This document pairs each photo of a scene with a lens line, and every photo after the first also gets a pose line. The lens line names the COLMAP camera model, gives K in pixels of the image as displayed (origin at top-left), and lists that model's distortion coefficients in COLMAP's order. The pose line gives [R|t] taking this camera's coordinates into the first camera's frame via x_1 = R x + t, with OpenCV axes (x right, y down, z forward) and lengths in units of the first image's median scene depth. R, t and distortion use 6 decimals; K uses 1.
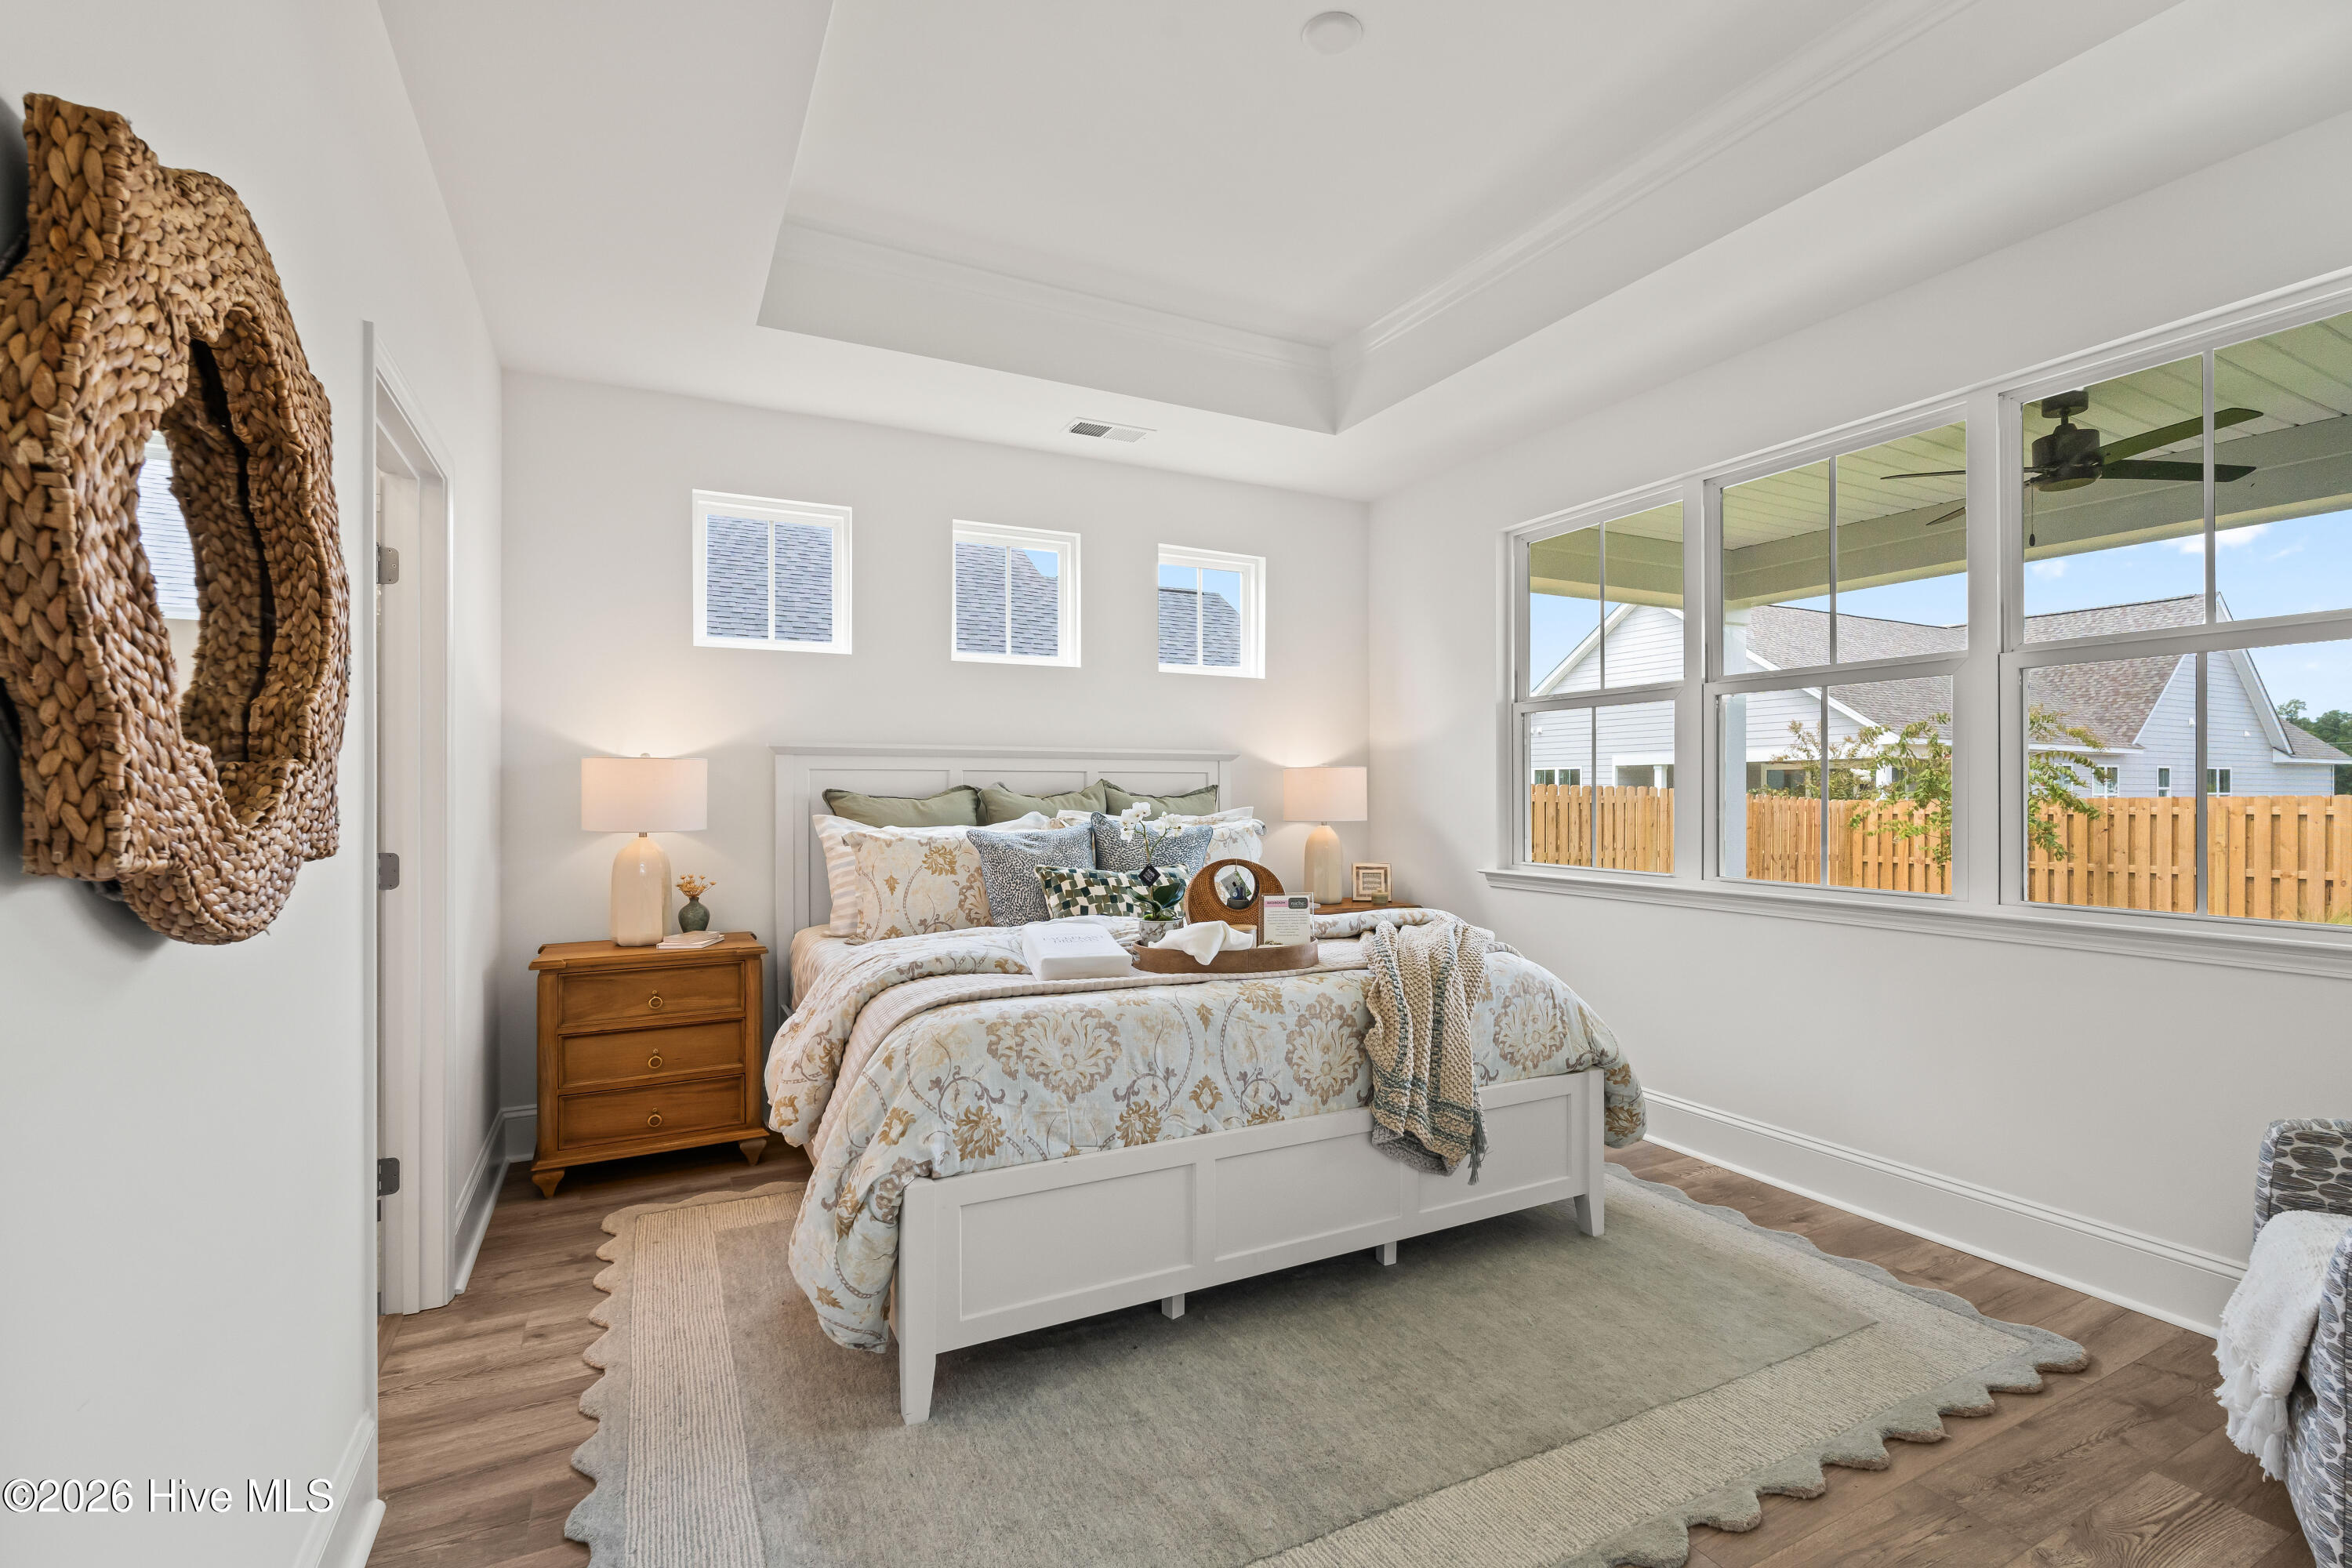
lens RADIAL K [[1037.6, 0, 1172.8], [0, 1037.6, 793.3], [0, 0, 1]] dist [0.000148, -0.000457]
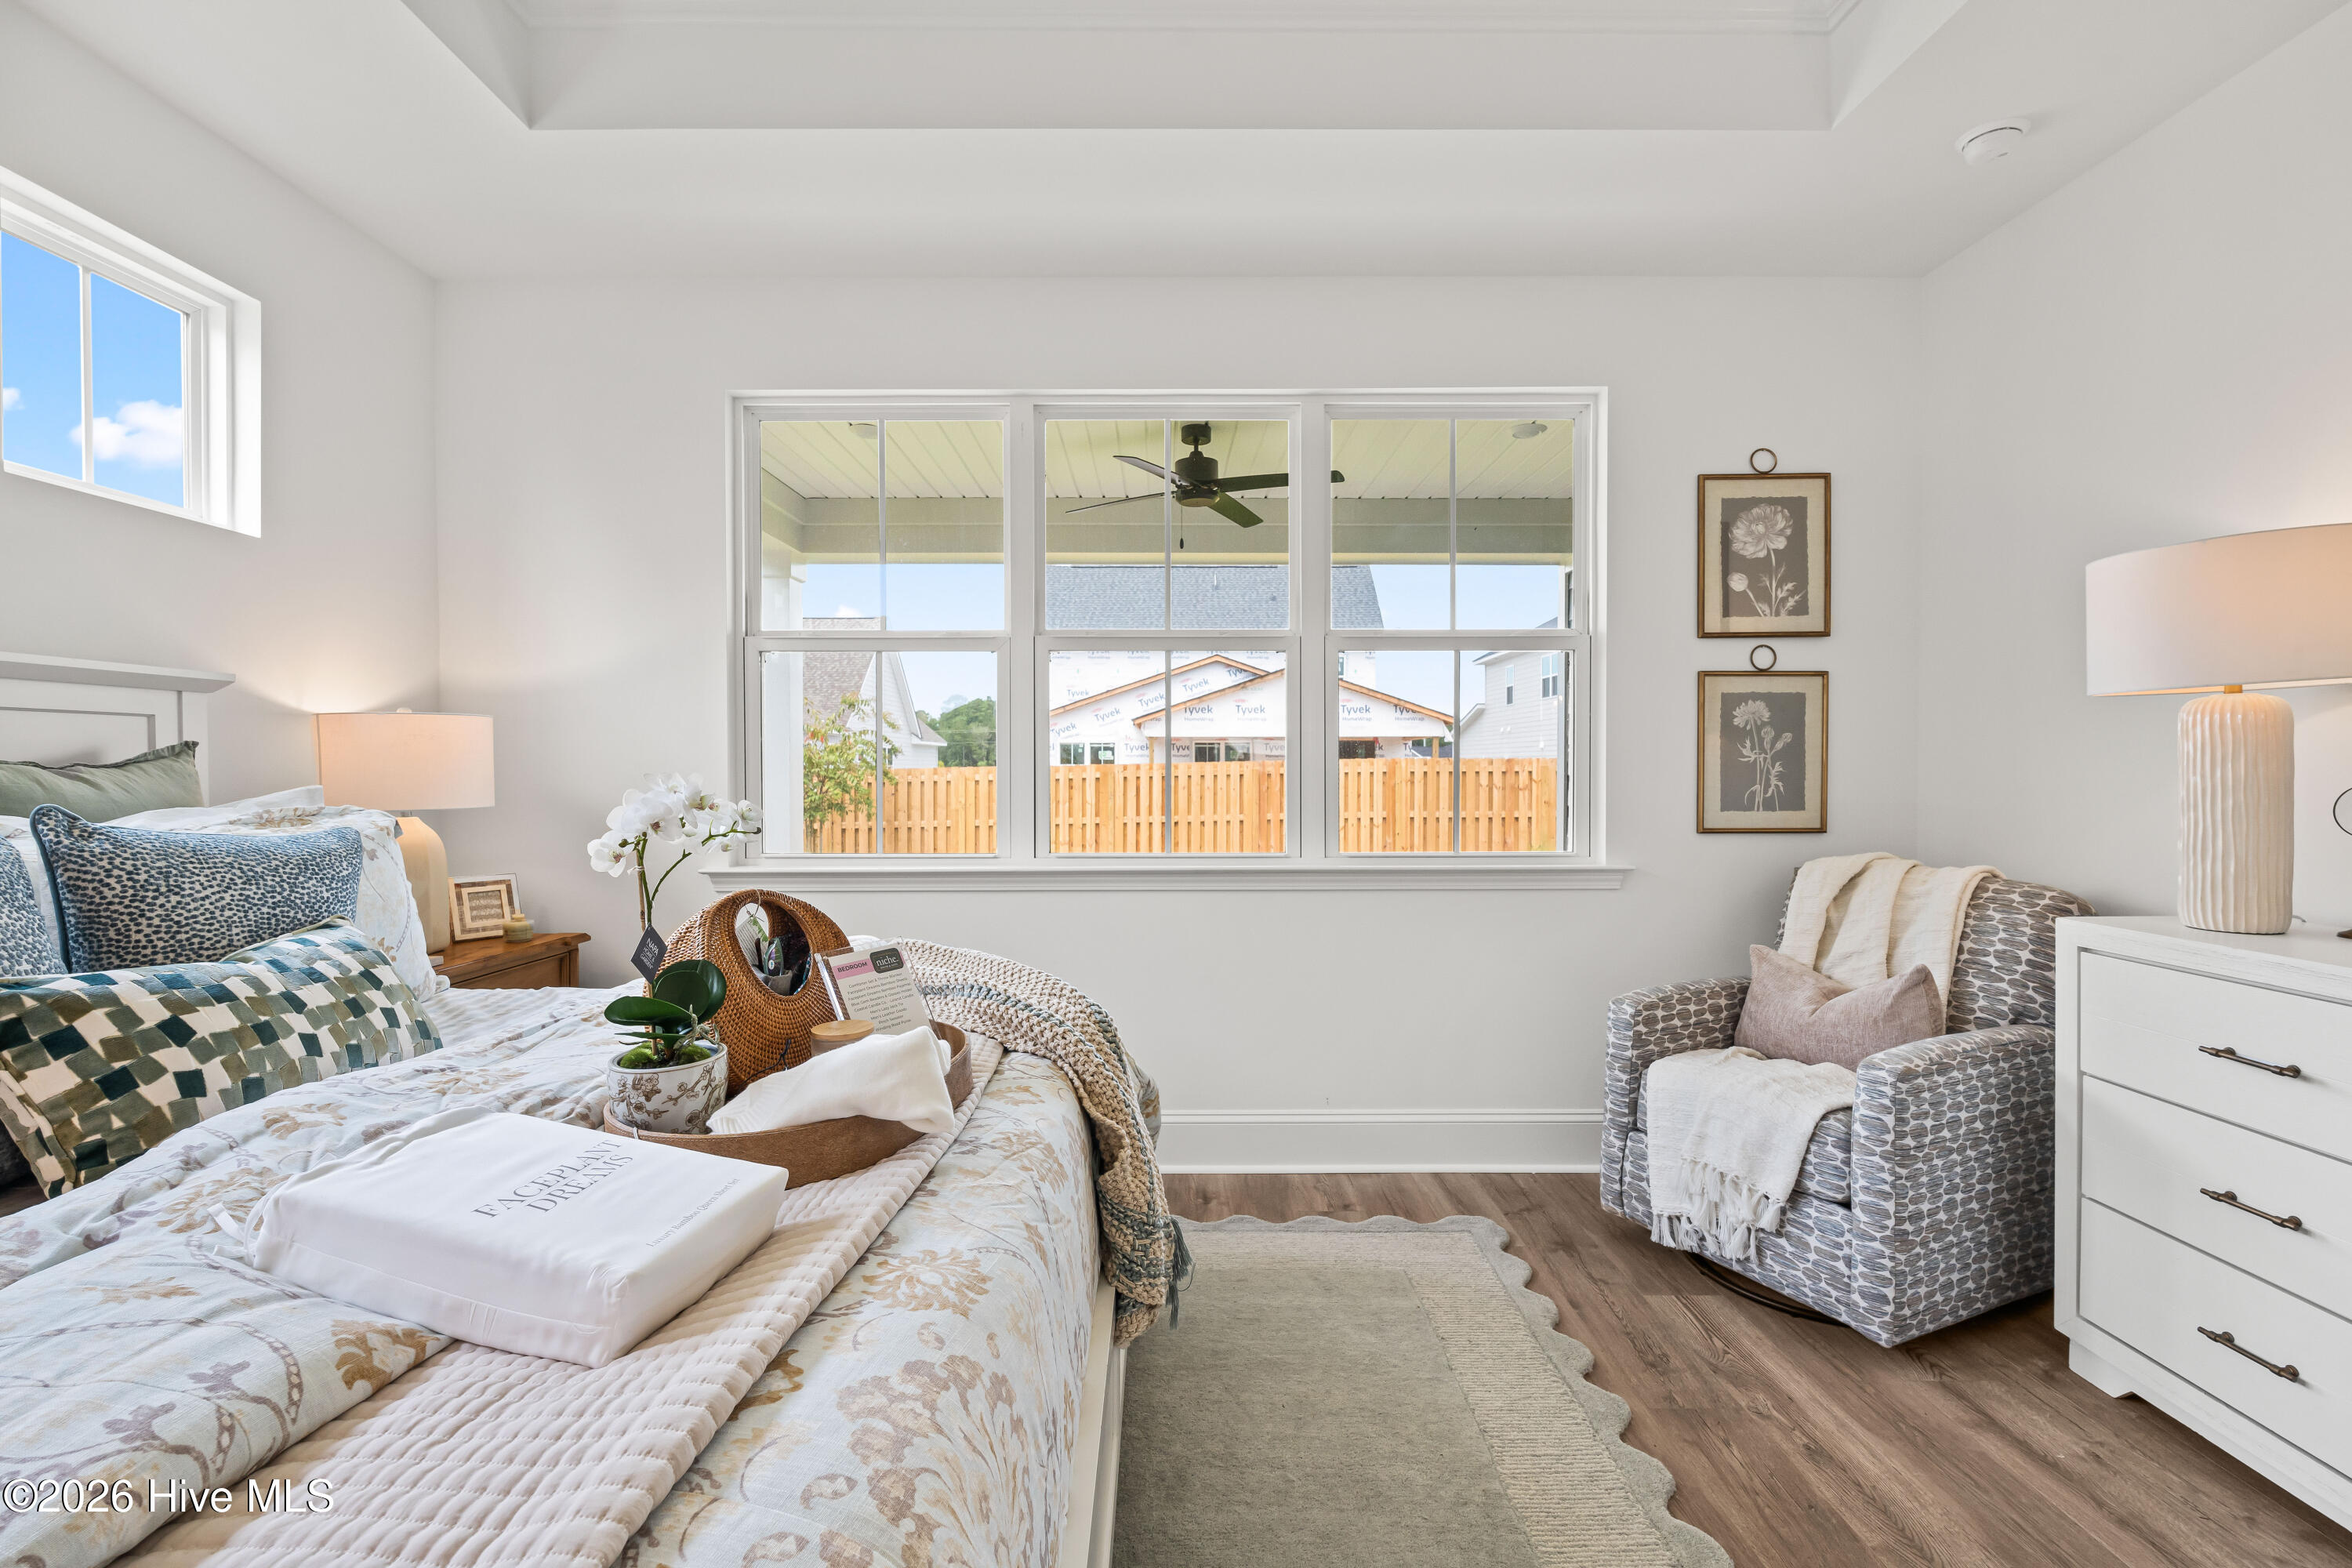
lens RADIAL K [[1037.6, 0, 1173.7], [0, 1037.6, 787.4], [0, 0, 1]] dist [0.000148, -0.000457]
pose [[0.455300, -0.019756, 0.890119, -0.225825], [0.000655, 0.999761, 0.021855, 0.003182], [-0.890338, -0.009368, 0.455204, 0.493433]]
